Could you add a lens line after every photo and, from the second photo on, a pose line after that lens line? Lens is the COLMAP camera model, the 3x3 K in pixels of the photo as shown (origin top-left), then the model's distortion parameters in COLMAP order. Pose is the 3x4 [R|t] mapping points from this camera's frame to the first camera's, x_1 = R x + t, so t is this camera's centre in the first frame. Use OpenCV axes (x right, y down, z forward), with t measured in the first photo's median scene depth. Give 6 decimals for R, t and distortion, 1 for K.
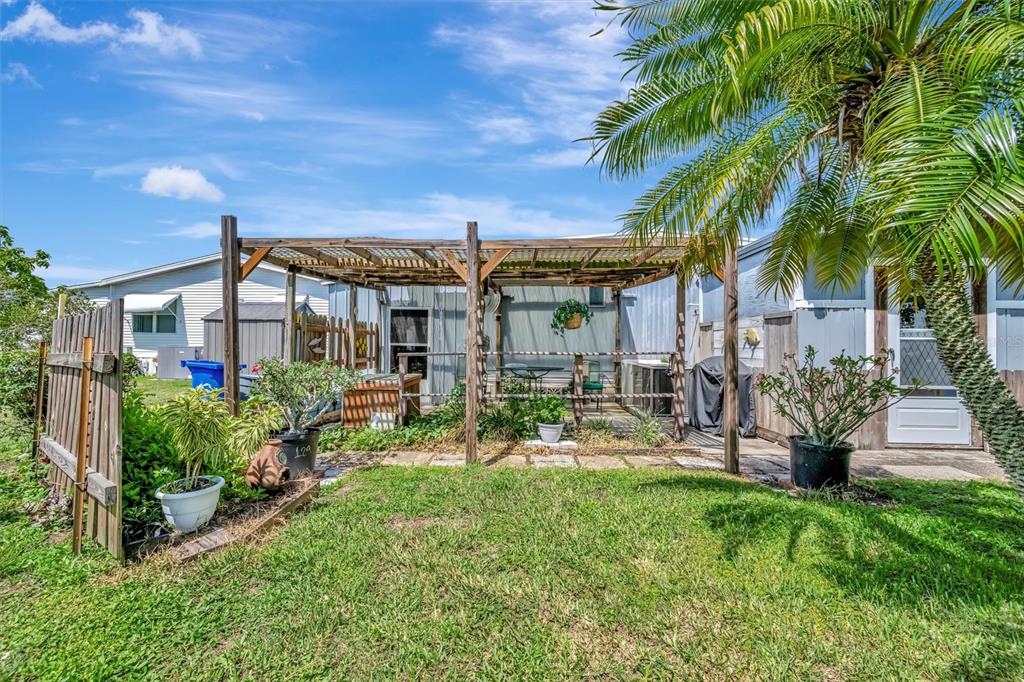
lens RADIAL K [[419.7, 0, 510.2], [0, 419.7, 340.3], [0, 0, 1]] dist [0.000393, 0.000039]
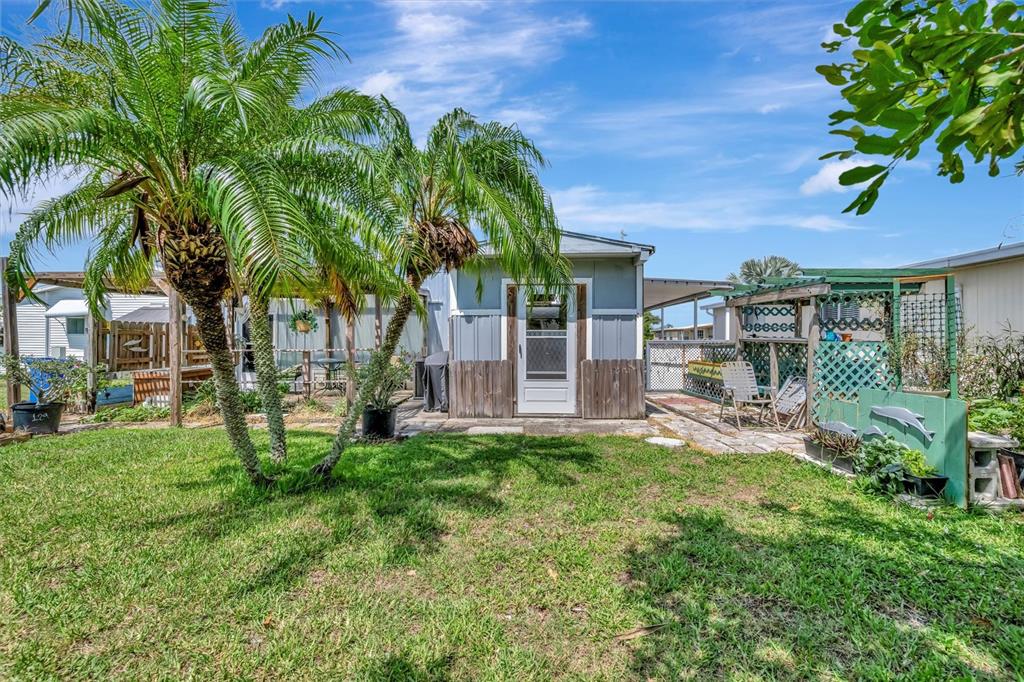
lens RADIAL K [[419.7, 0, 510.2], [0, 419.7, 340.3], [0, 0, 1]] dist [0.000393, 0.000039]
pose [[0.999965, -0.008397, -0.000313, 0.829990], [0.008399, 0.999926, 0.008828, -0.006808], [0.000239, -0.008830, 0.999961, -0.348853]]
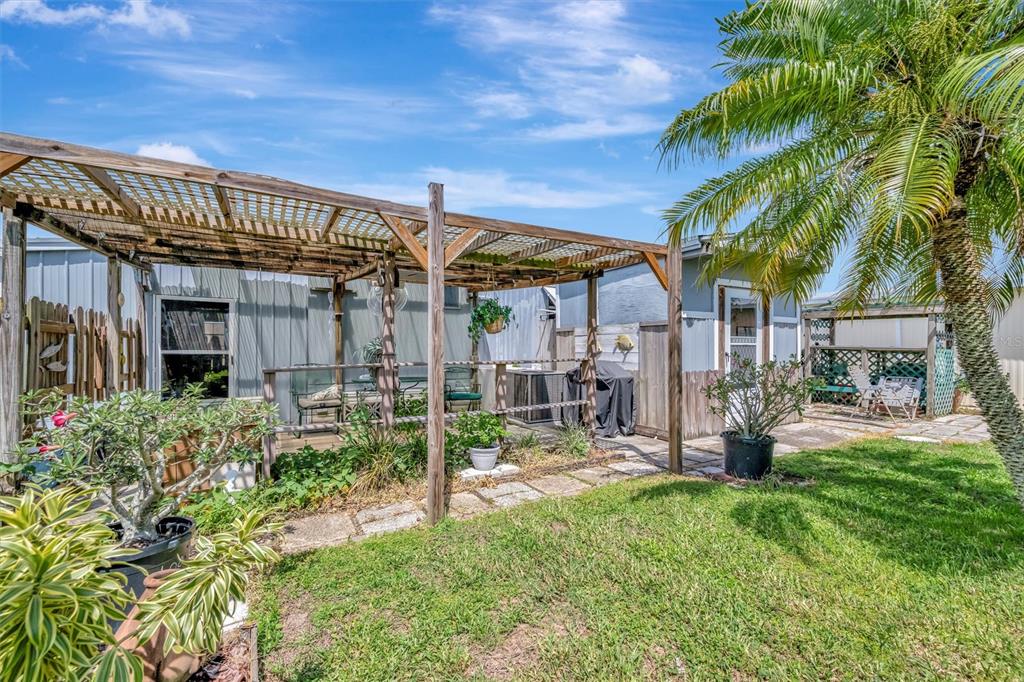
lens RADIAL K [[424.5, 0, 508.9], [0, 424.5, 350.2], [0, 0, 1]] dist [0.000254, -0.000070]
pose [[0.854181, -0.010284, 0.519875, -0.285142], [0.001231, 0.999842, 0.017757, -0.008439], [-0.519975, -0.014528, 0.854058, 0.244175]]
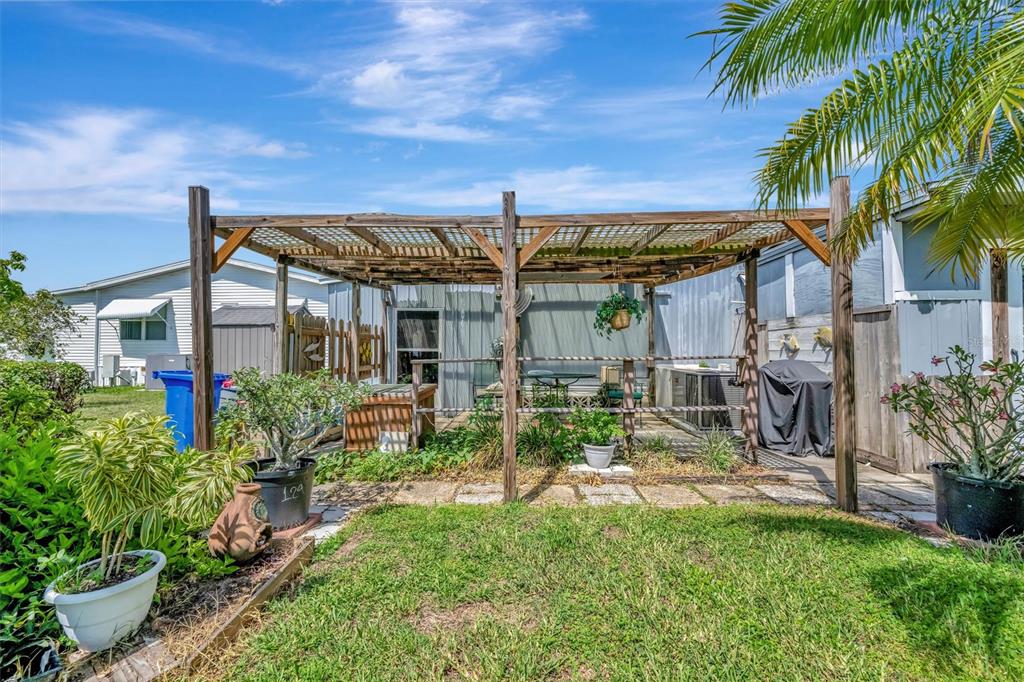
lens RADIAL K [[420.8, 0, 512.2], [0, 420.8, 342.0], [0, 0, 1]] dist [-0.000148, -0.000046]
pose [[0.999956, -0.009329, 0.001058, -0.068564], [0.009336, 0.999931, -0.007081, 0.002854], [-0.000991, 0.007091, 0.999974, 0.168748]]
